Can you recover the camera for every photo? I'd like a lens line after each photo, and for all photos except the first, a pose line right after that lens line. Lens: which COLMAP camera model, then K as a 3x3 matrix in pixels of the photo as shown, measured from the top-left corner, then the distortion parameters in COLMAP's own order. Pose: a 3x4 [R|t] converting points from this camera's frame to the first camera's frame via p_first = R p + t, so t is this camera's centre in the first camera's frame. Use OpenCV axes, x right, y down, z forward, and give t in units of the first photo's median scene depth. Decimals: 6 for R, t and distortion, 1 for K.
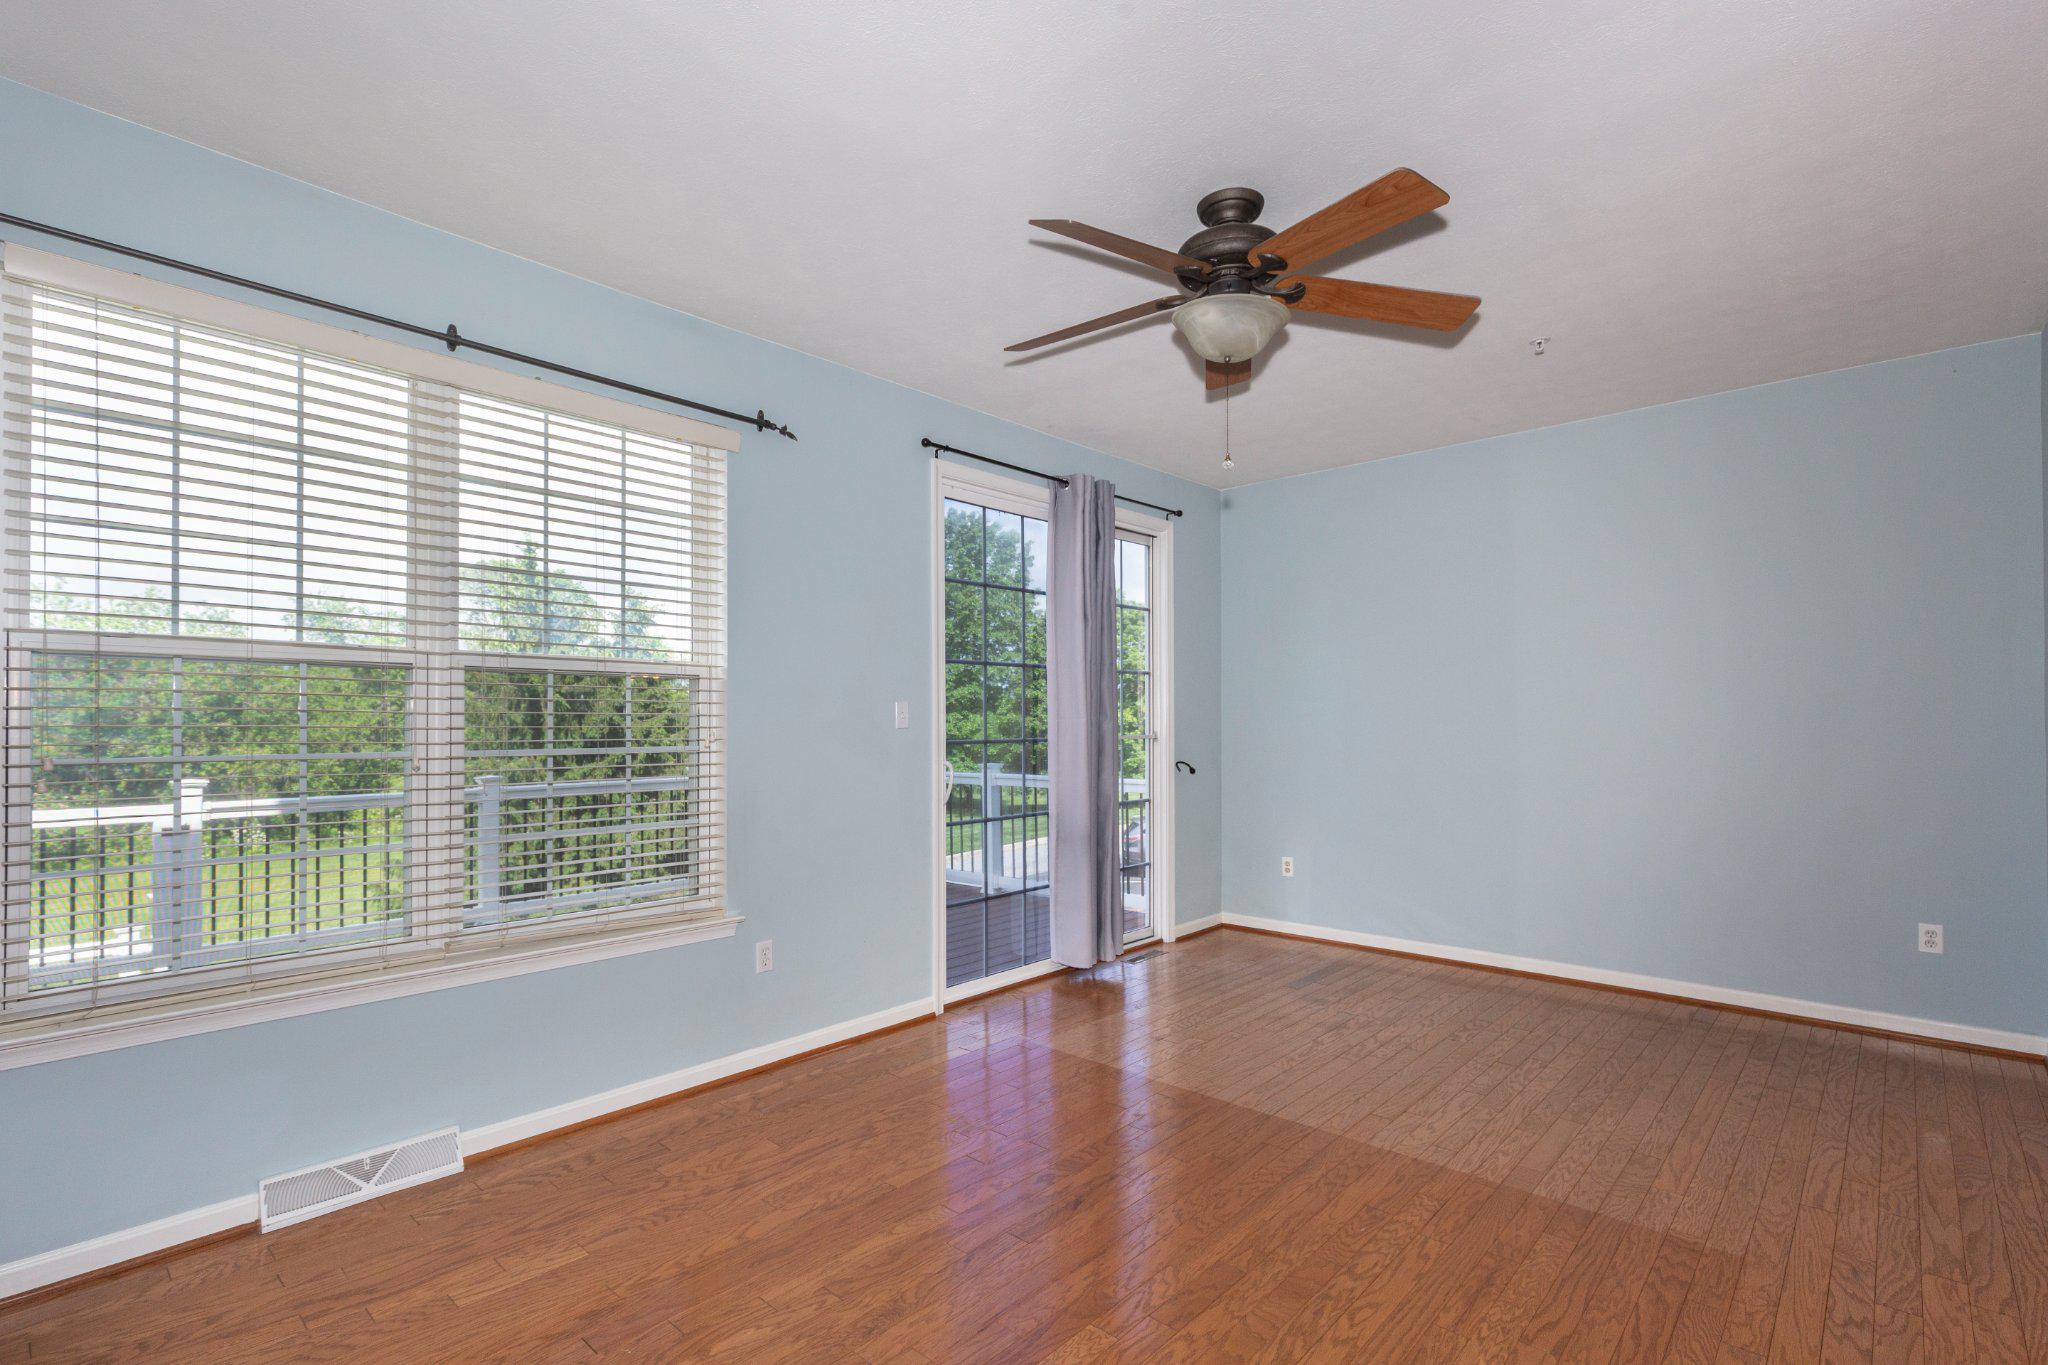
lens RADIAL K [[966.4, 0, 988.8], [0, 966.4, 705.3], [0, 0, 1]] dist [0.010756, -0.002120]
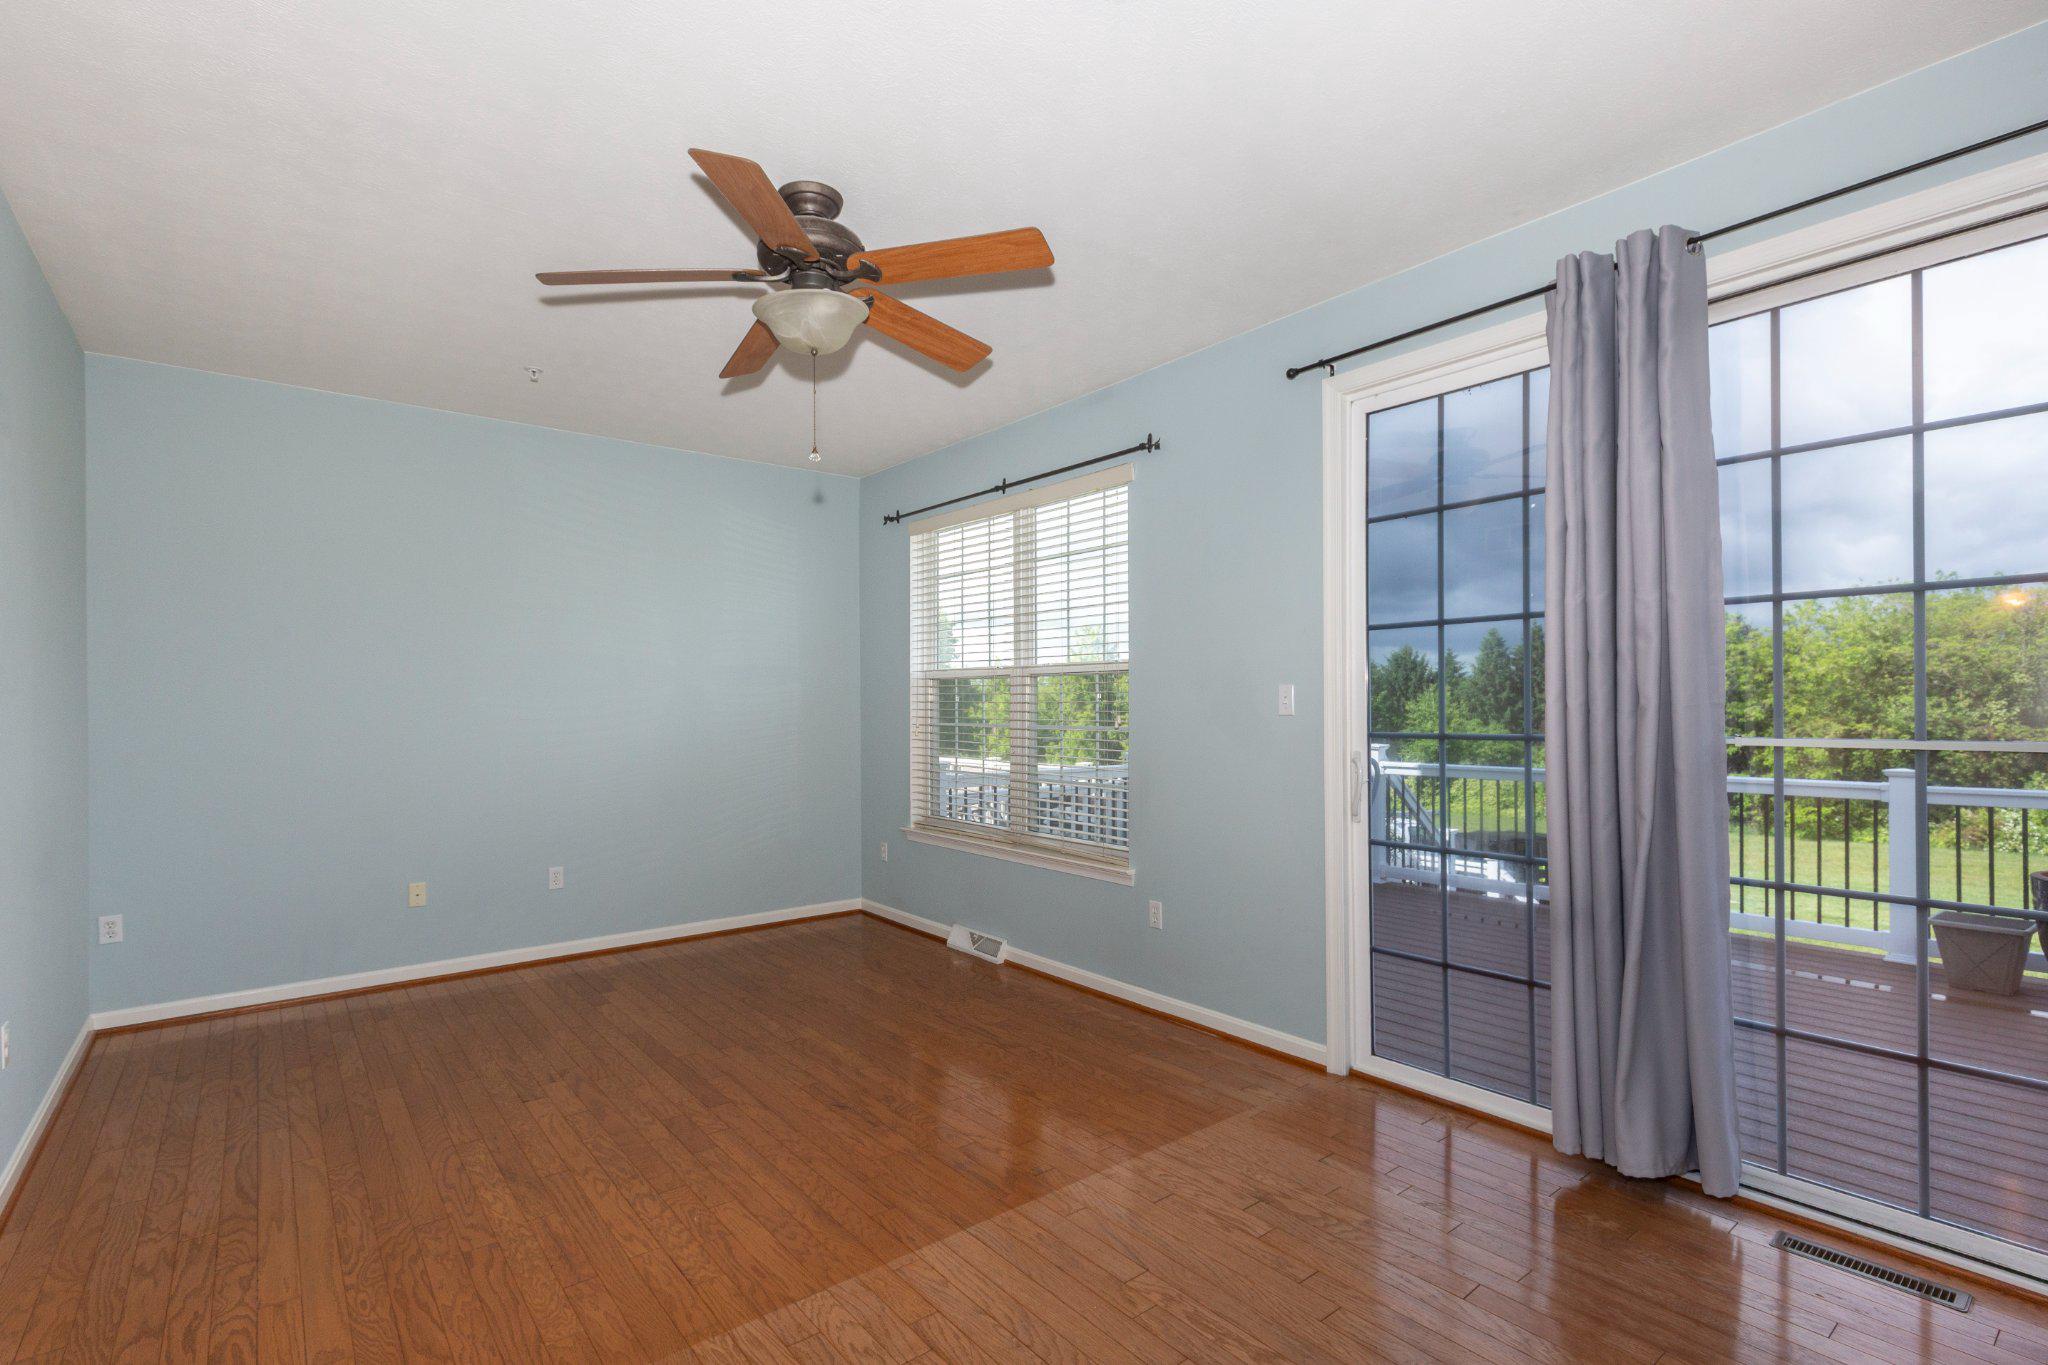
lens RADIAL K [[966.4, 0, 1036.6], [0, 966.4, 693.9], [0, 0, 1]] dist [0.010756, -0.002120]
pose [[-0.140654, -0.007416, -0.990031, 0.944880], [0.023807, 0.999657, -0.010871, 0.010309], [0.989773, -0.025099, -0.140429, 1.063669]]
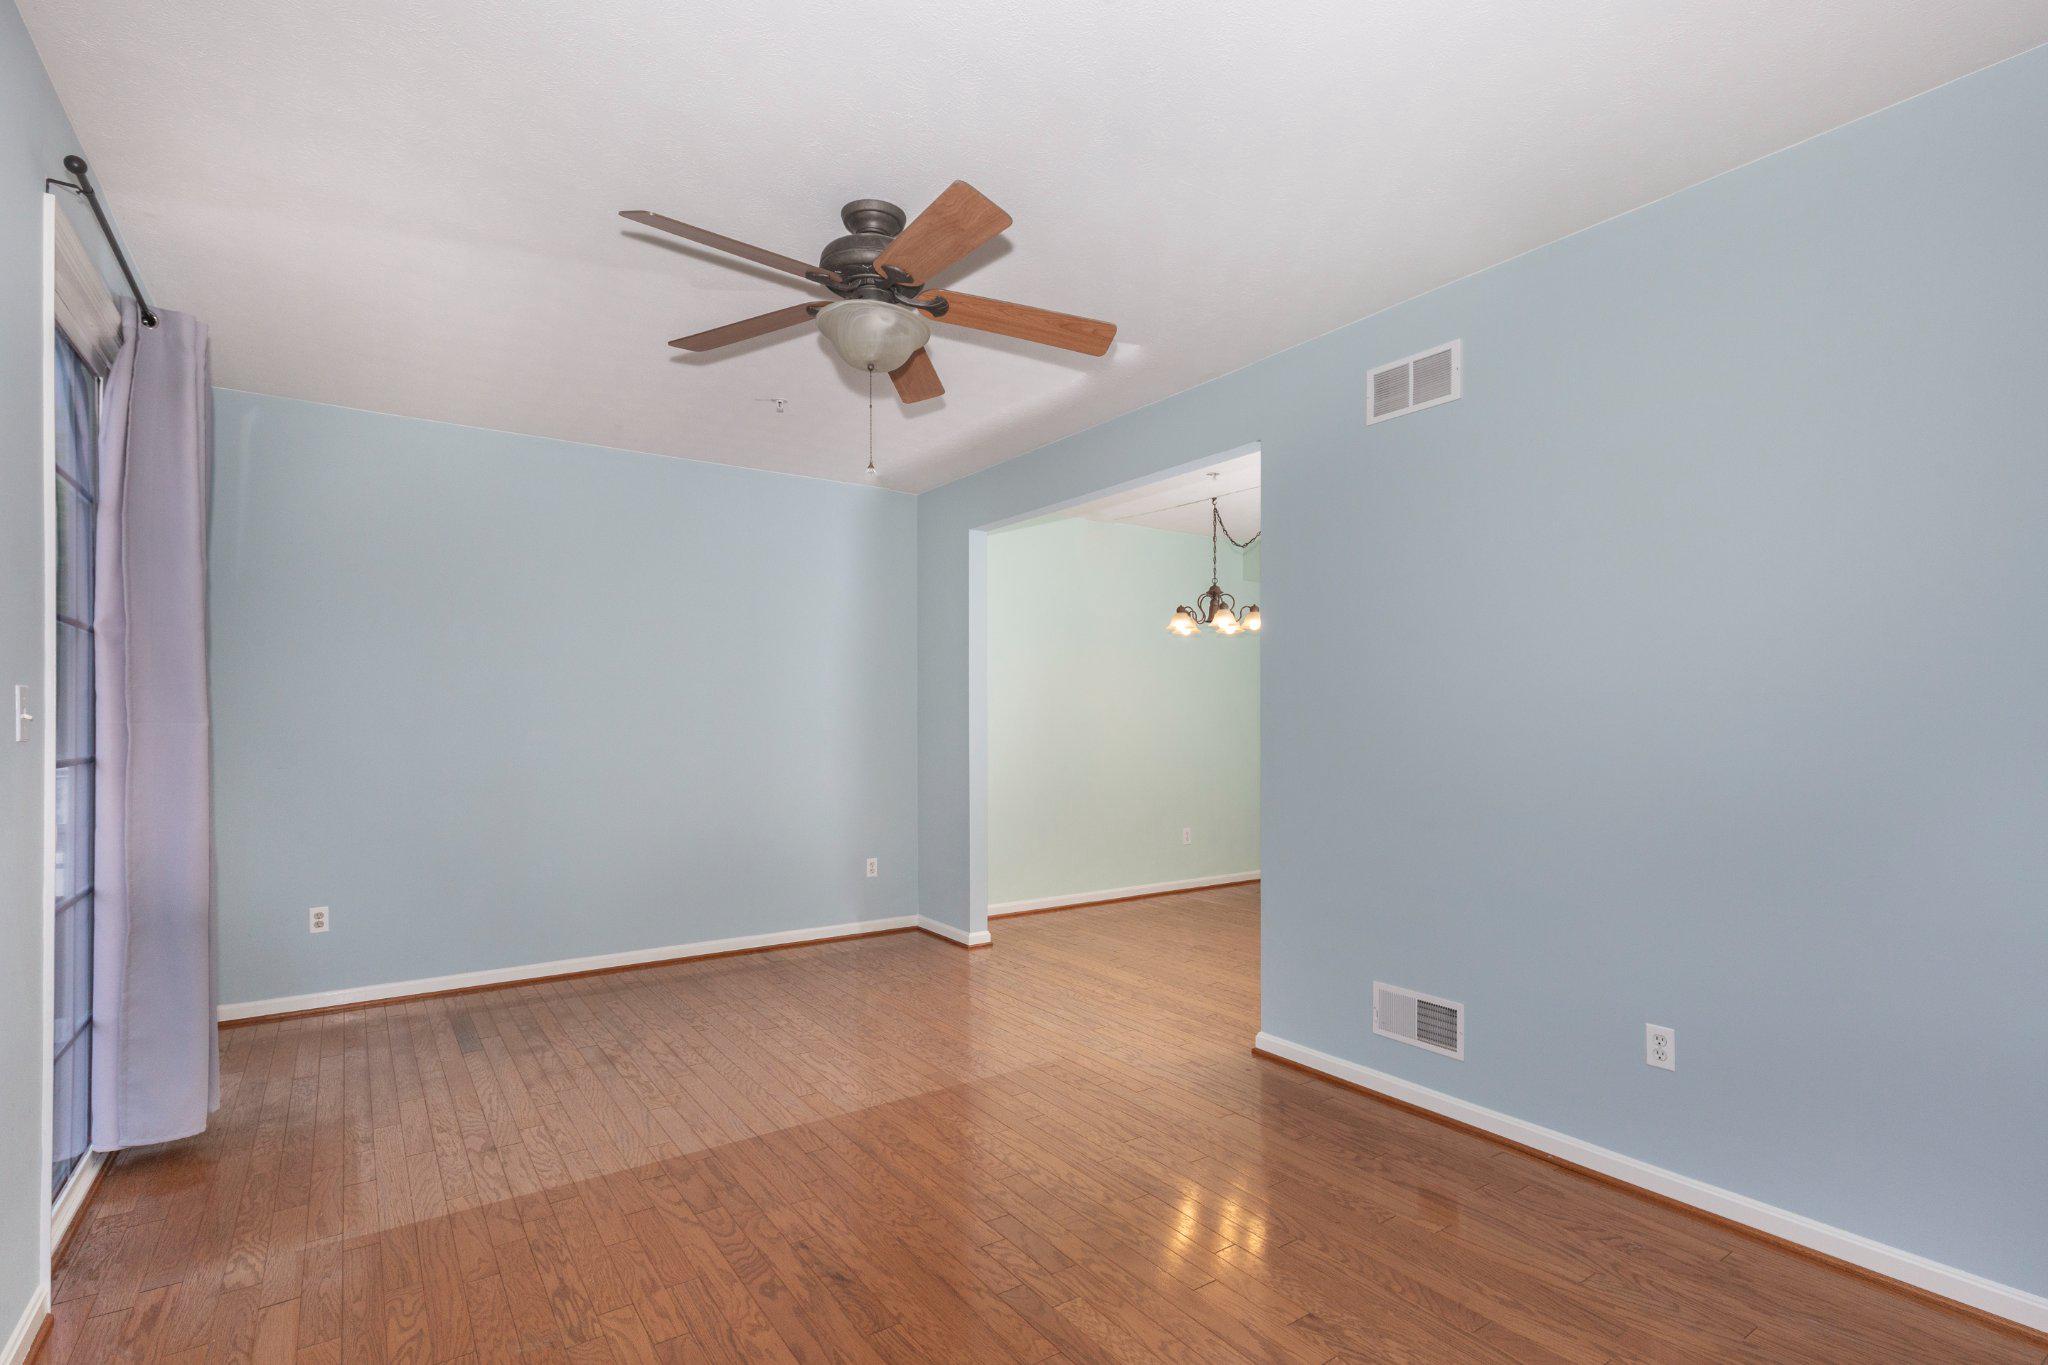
lens RADIAL K [[966.4, 0, 1057.5], [0, 966.4, 729.5], [0, 0, 1]] dist [0.010756, -0.002120]
pose [[0.179082, -0.002375, 0.983831, -0.547719], [-0.017549, 0.999830, 0.005608, 0.005941], [-0.983678, -0.018270, 0.179010, 0.489742]]
